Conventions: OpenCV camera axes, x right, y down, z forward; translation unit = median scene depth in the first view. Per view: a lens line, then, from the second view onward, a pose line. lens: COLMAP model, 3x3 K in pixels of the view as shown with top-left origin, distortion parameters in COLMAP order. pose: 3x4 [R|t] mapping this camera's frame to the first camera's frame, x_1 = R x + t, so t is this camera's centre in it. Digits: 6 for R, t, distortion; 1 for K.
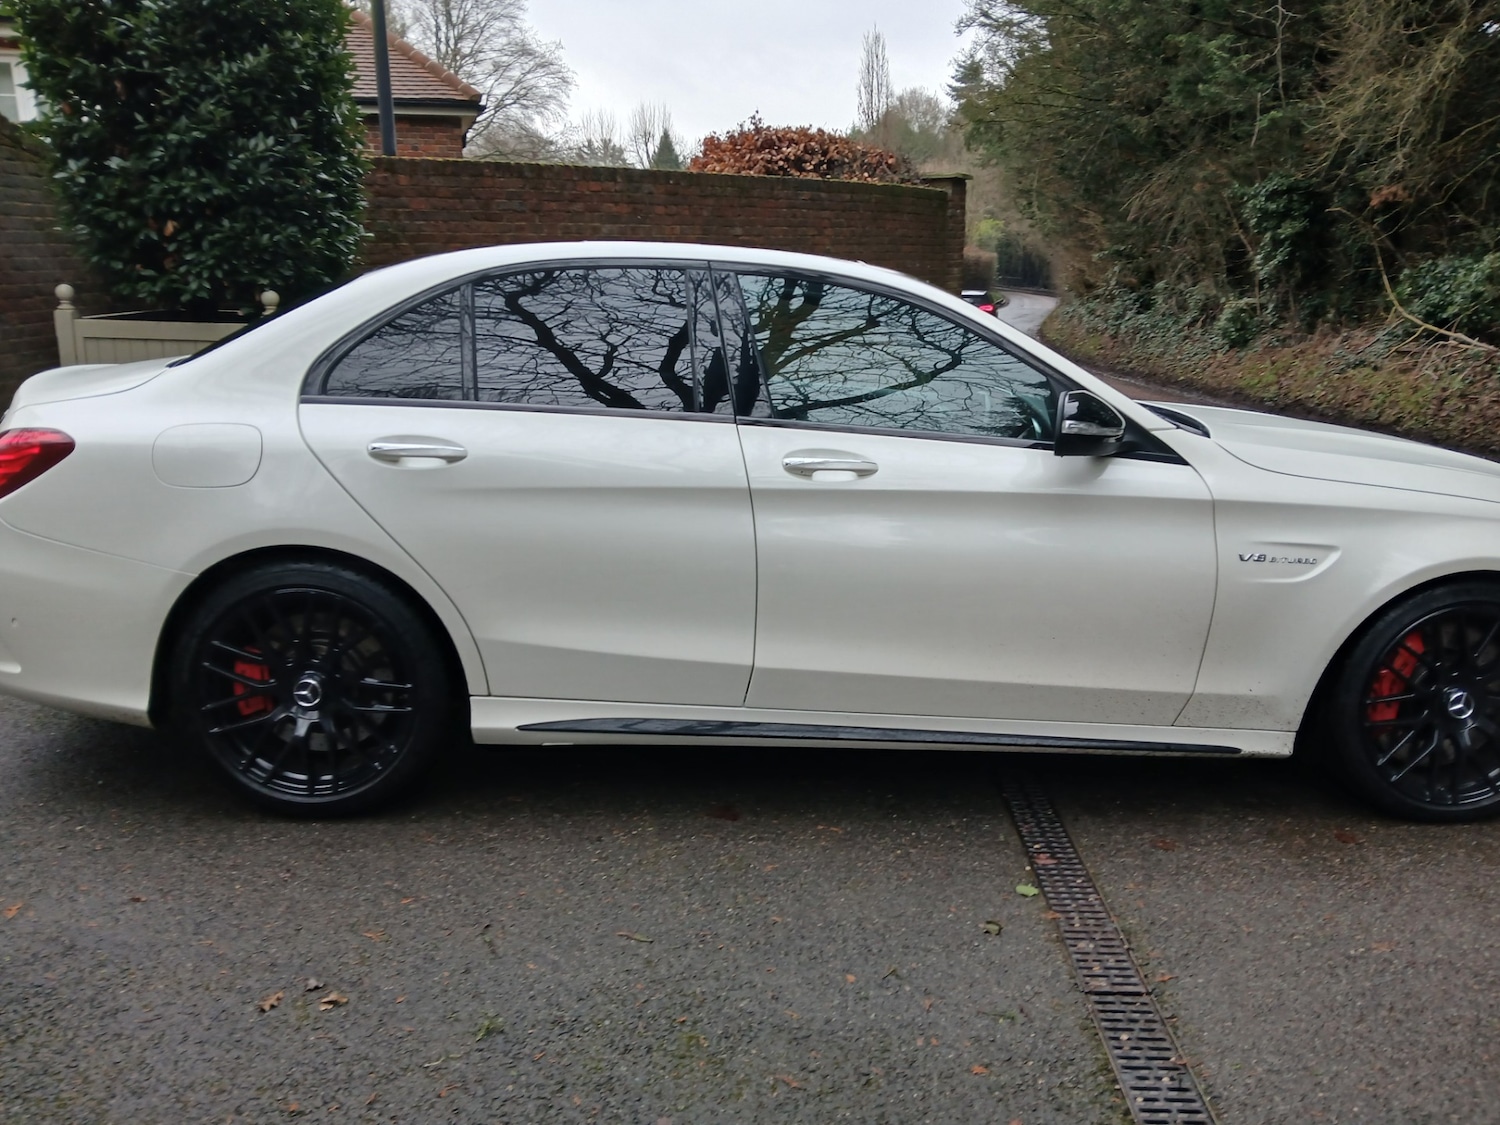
lens RADIAL K [[1166.2, 0, 750.0], [0, 1166.2, 562.5], [0, 0, 1]] dist [0.042622, -0.096095]
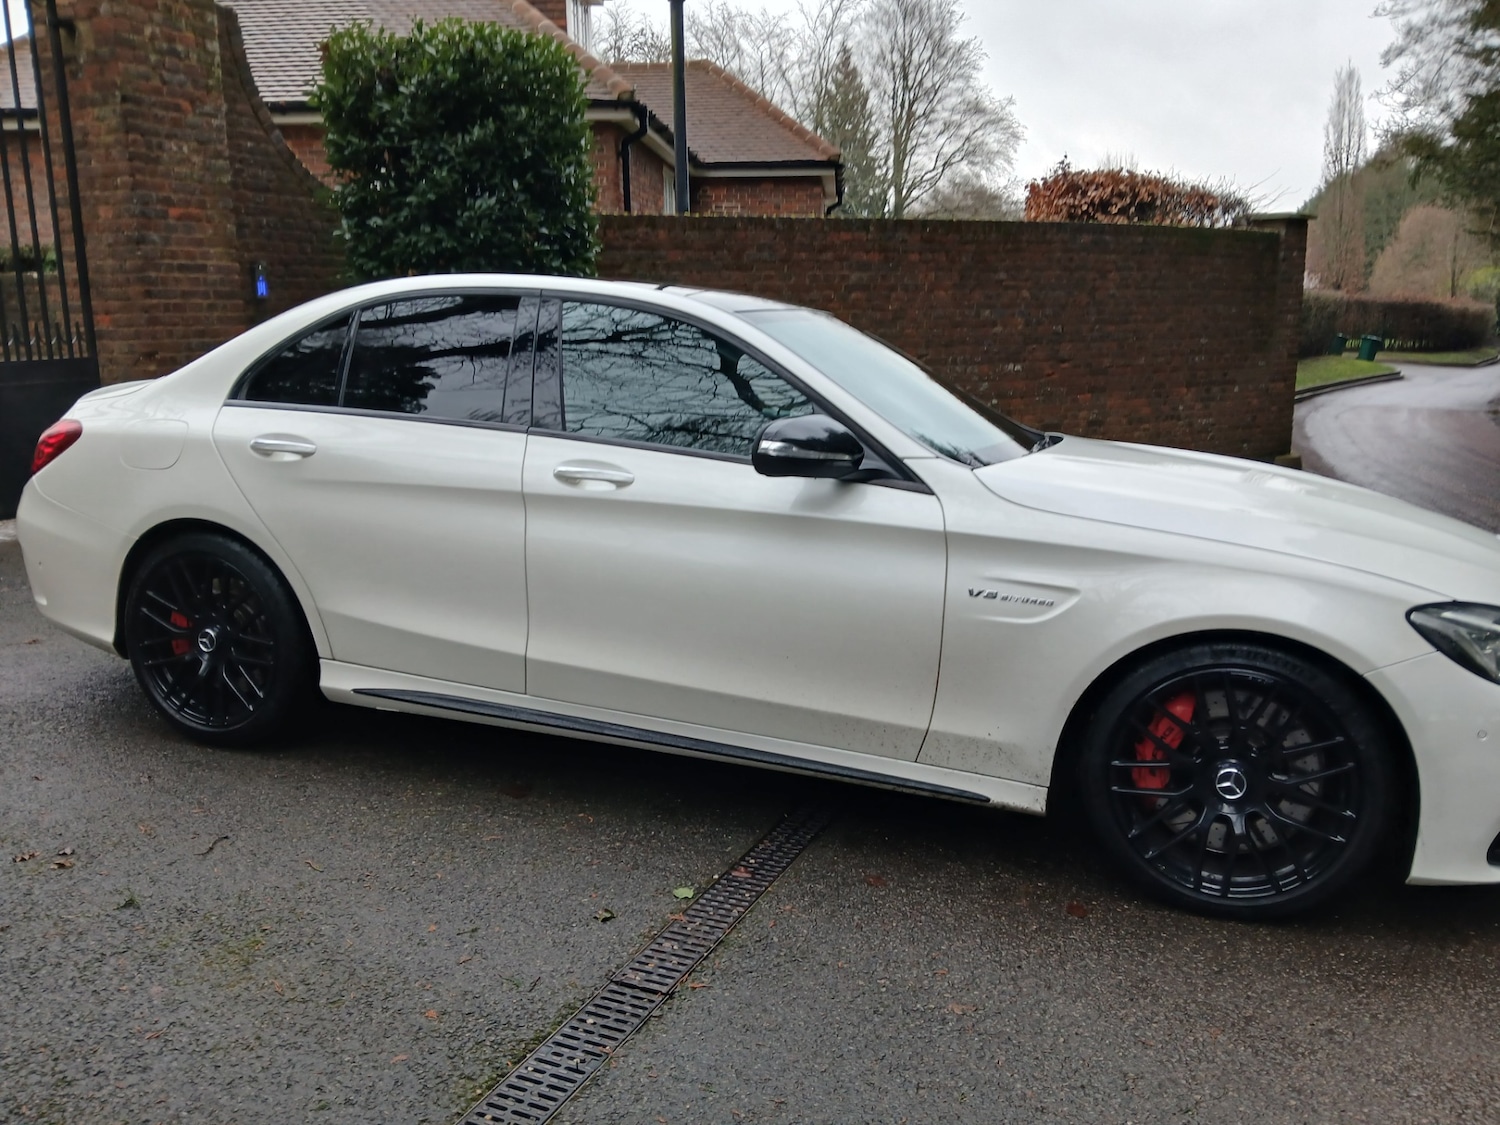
lens RADIAL K [[1168.4, 0, 760.8], [0, 1168.4, 568.0], [0, 0, 1]] dist [0.064353, -0.130396]
pose [[0.934026, 0.074783, -0.349289, 0.179235], [-0.088651, 0.995777, -0.023865, 0.004223], [0.346029, 0.053256, 0.936711, 0.012890]]
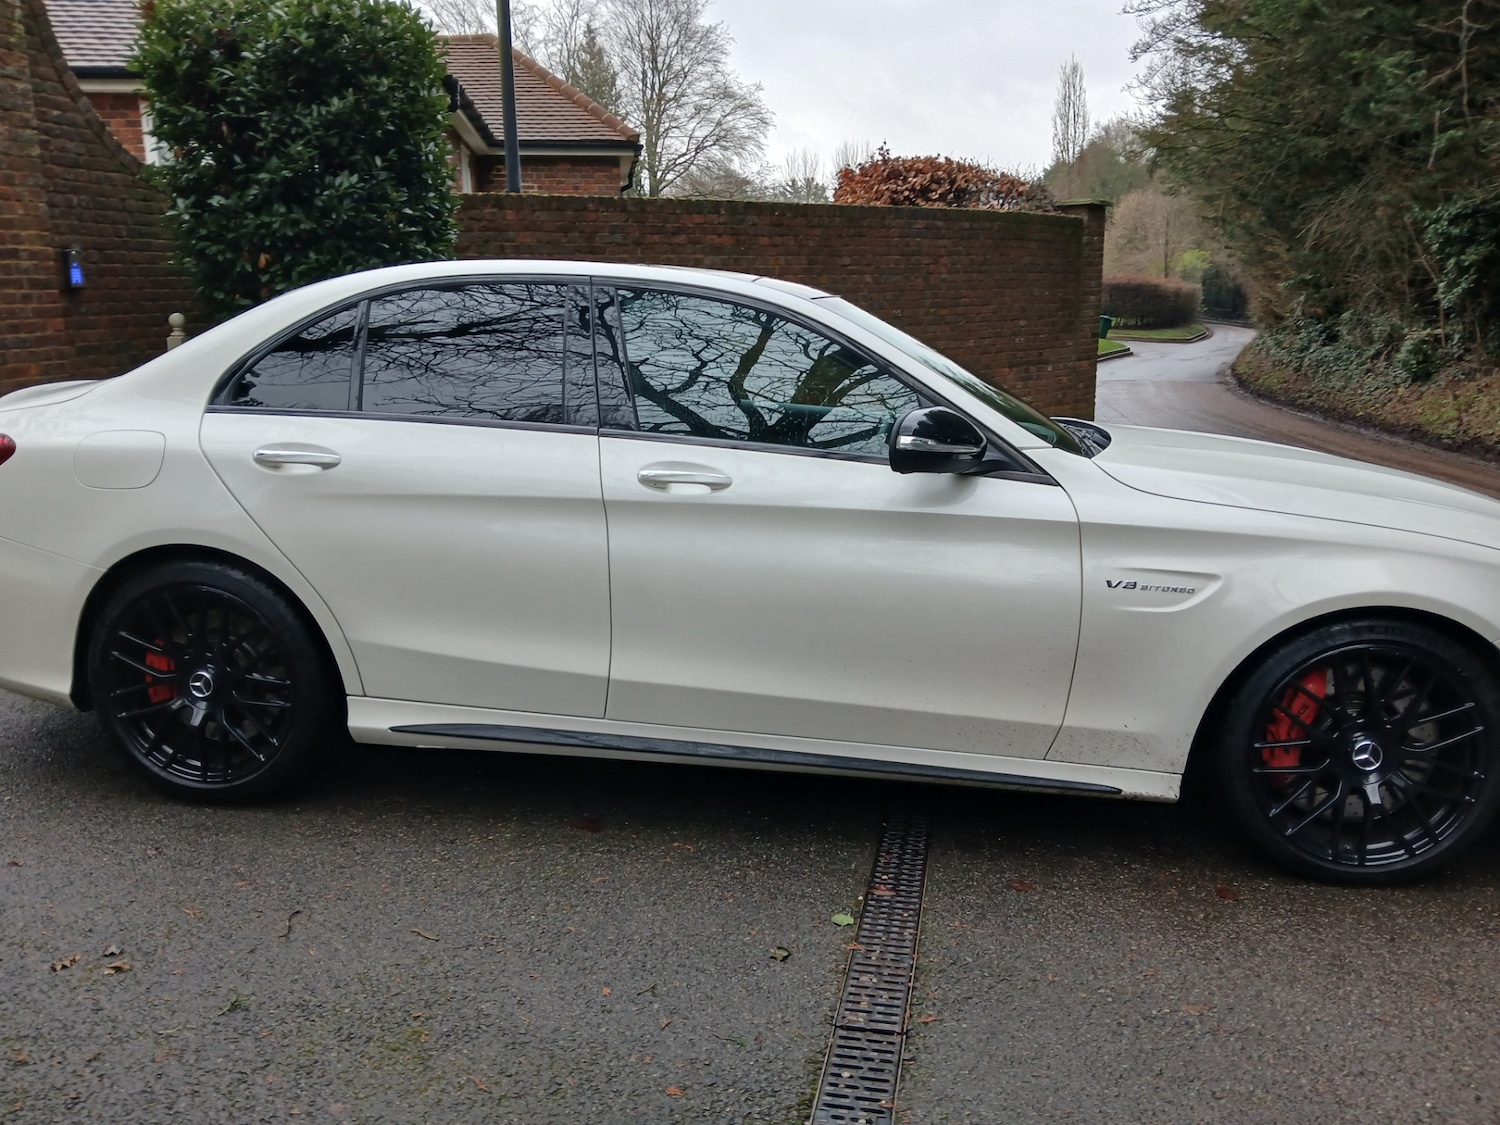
lens RADIAL K [[1166.1, 0, 759.4], [0, 1166.1, 564.1], [0, 0, 1]] dist [0.041195, -0.089610]
pose [[0.987327, 0.029109, -0.156004, 0.086987], [-0.033307, 0.999148, -0.024363, 0.003522], [0.155162, 0.029250, 0.987456, 0.007686]]
